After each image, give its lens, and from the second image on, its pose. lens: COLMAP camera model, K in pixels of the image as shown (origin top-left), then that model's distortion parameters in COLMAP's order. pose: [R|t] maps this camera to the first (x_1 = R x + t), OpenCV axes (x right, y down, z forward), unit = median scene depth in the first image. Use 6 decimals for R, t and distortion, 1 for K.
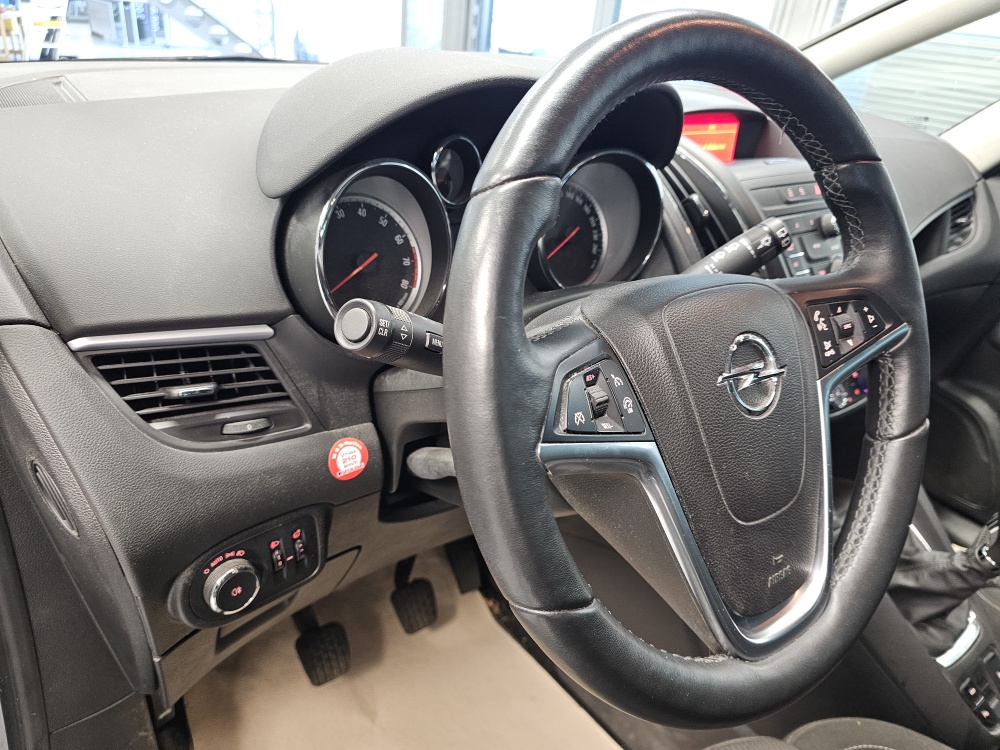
lens RADIAL K [[685.3, 0, 488.3], [0, 685.3, 374.4], [0, 0, 1]] dist [0.053660, -0.056266]
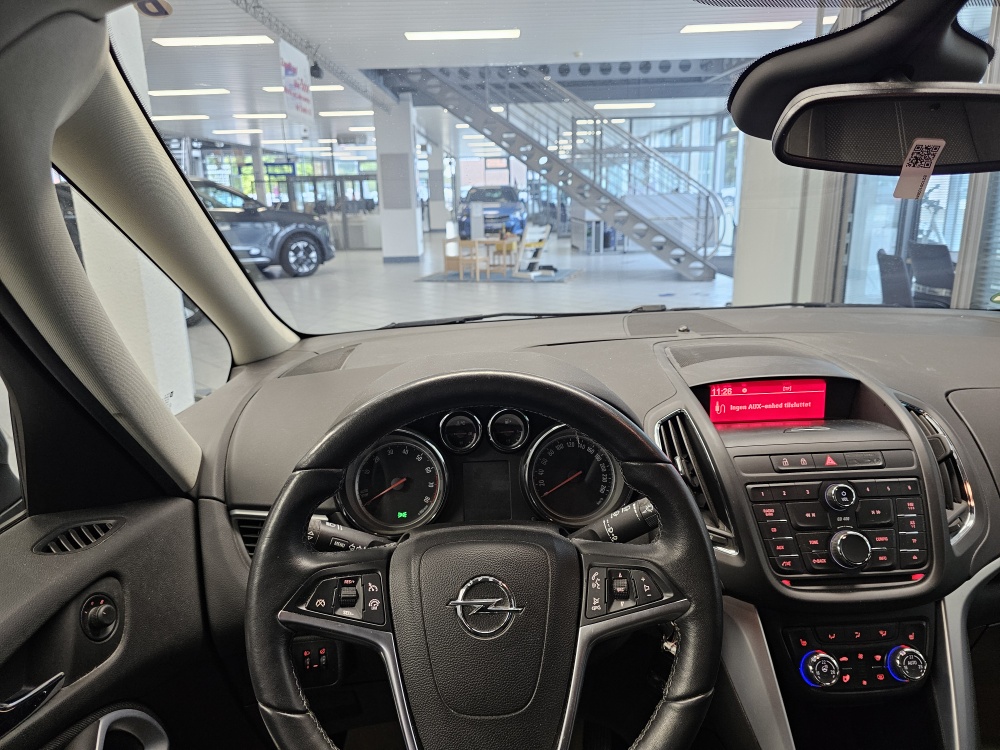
lens RADIAL K [[672.2, 0, 498.0], [0, 672.2, 373.4], [0, 0, 1]] dist [0.068184, -0.084131]
pose [[0.819411, 0.036678, -0.572032, 0.880920], [-0.174677, 0.966463, -0.188249, -0.153665], [0.545943, 0.254174, 0.798337, -0.180786]]
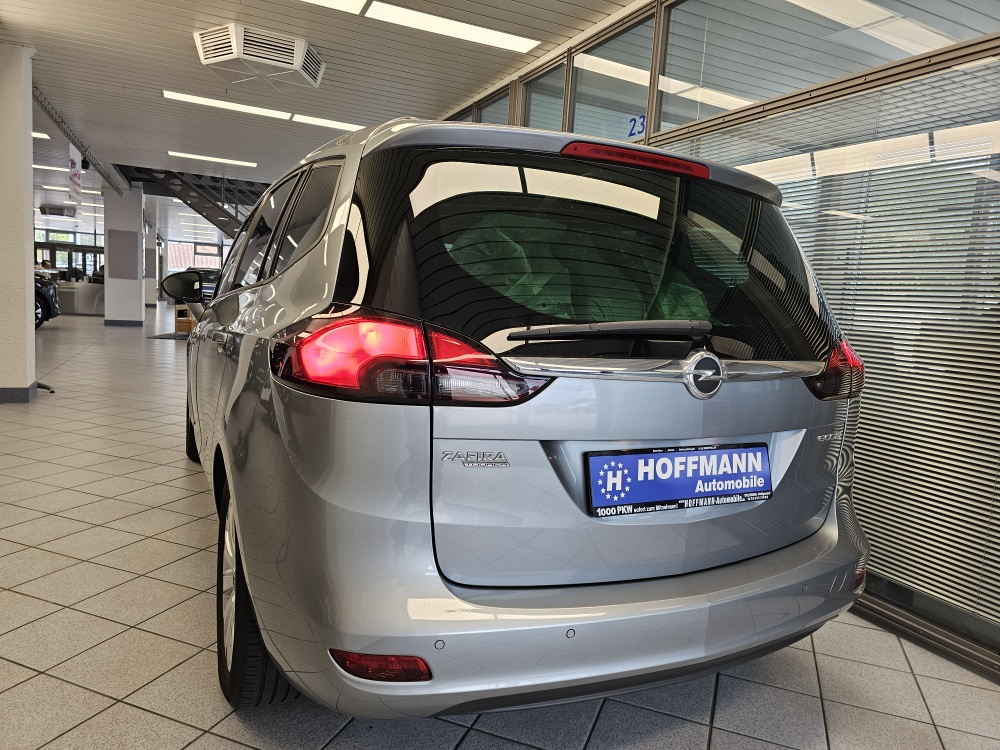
lens RADIAL K [[672.2, 0, 498.0], [0, 672.2, 373.4], [0, 0, 1]] dist [0.068184, -0.084131]
pose [[0.982659, -0.010416, -0.185127, 3.468560], [-0.061172, 0.924309, -0.376711, 3.001926], [0.175039, 0.381503, 0.907644, -4.868669]]
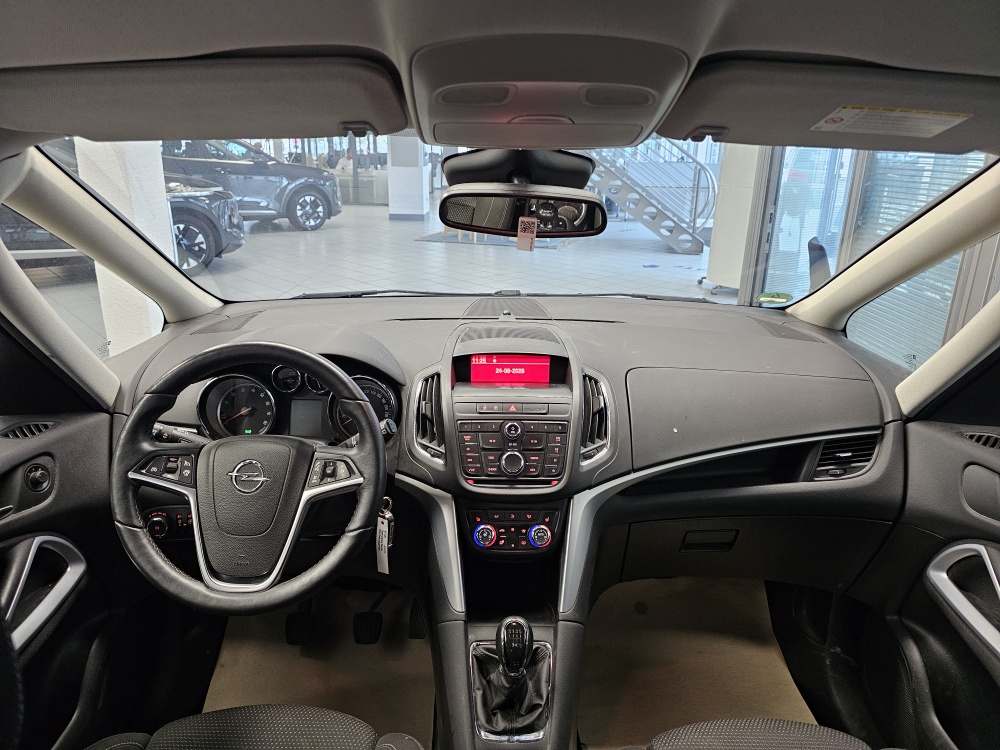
lens RADIAL K [[667.8, 0, 496.4], [0, 667.8, 360.1], [0, 0, 1]] dist [0.069983, -0.077950]
pose [[0.803170, 0.101726, -0.587001, 1.850432], [-0.225715, 0.963817, -0.141809, -0.195144], [0.551336, 0.246392, 0.797070, -0.423368]]
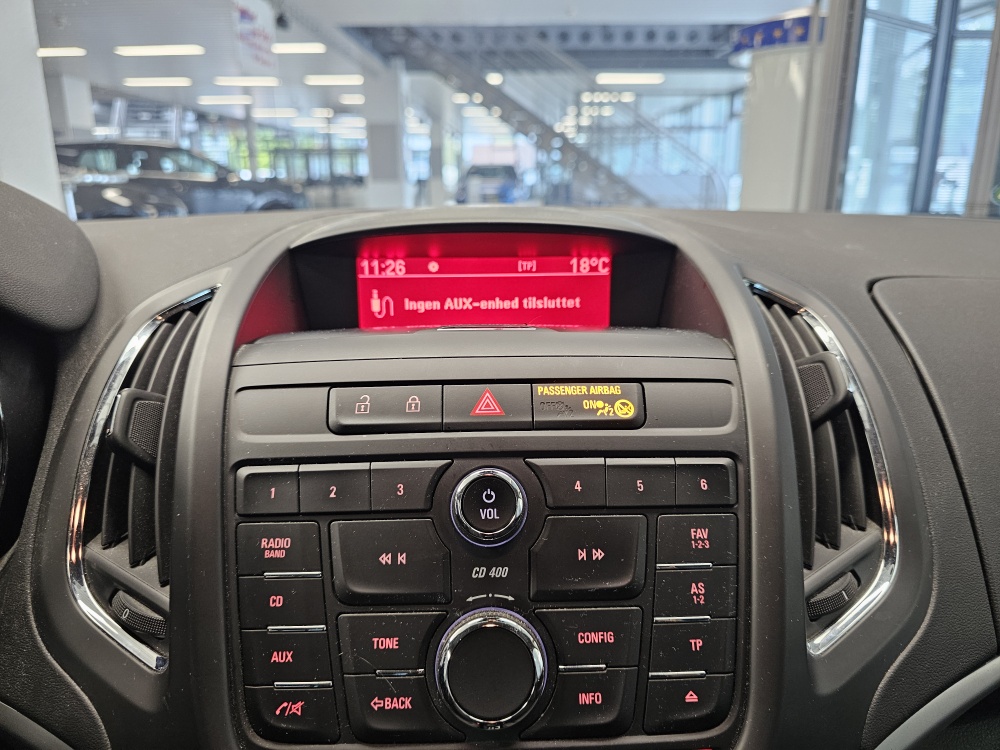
lens RADIAL K [[694.0, 0, 501.8], [0, 694.0, 371.0], [0, 0, 1]] dist [0.005984, -0.024679]
pose [[0.812810, 0.061645, -0.579259, 0.946012], [-0.199979, 0.963482, -0.178074, -0.298075], [0.547128, 0.260579, 0.795455, 0.954318]]
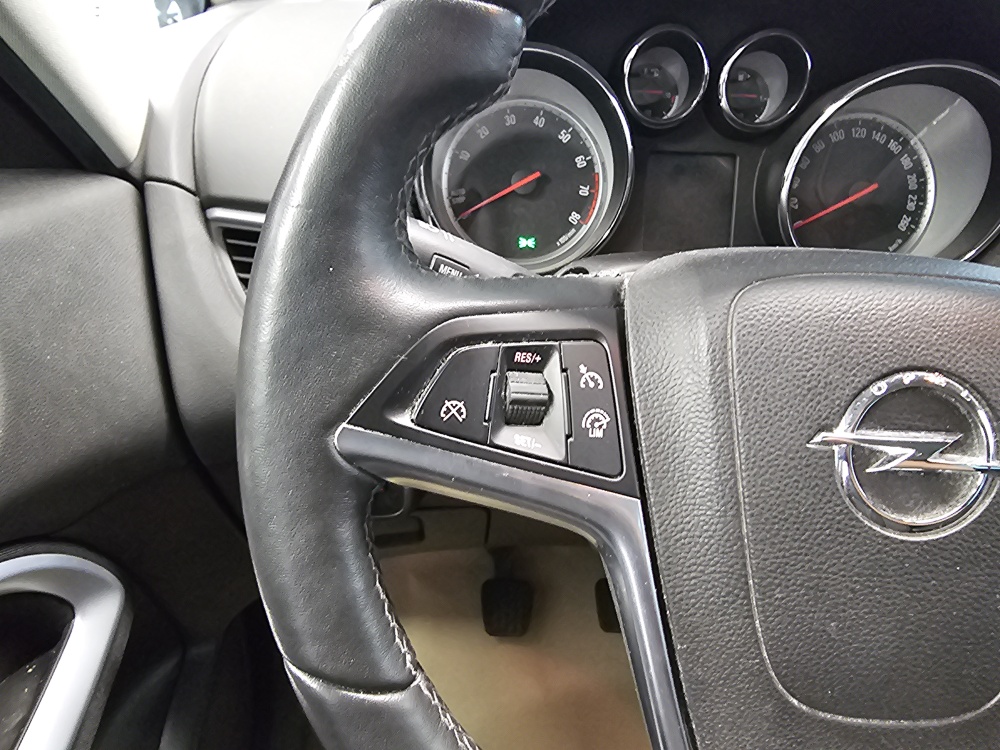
lens RADIAL K [[685.1, 0, 494.6], [0, 685.1, 364.1], [0, 0, 1]] dist [-0.000431, -0.003924]
pose [[0.807466, 0.261374, -0.528850, 0.279759], [-0.243779, 0.964203, 0.104329, -0.028880], [0.537187, 0.044680, 0.842279, 0.295550]]
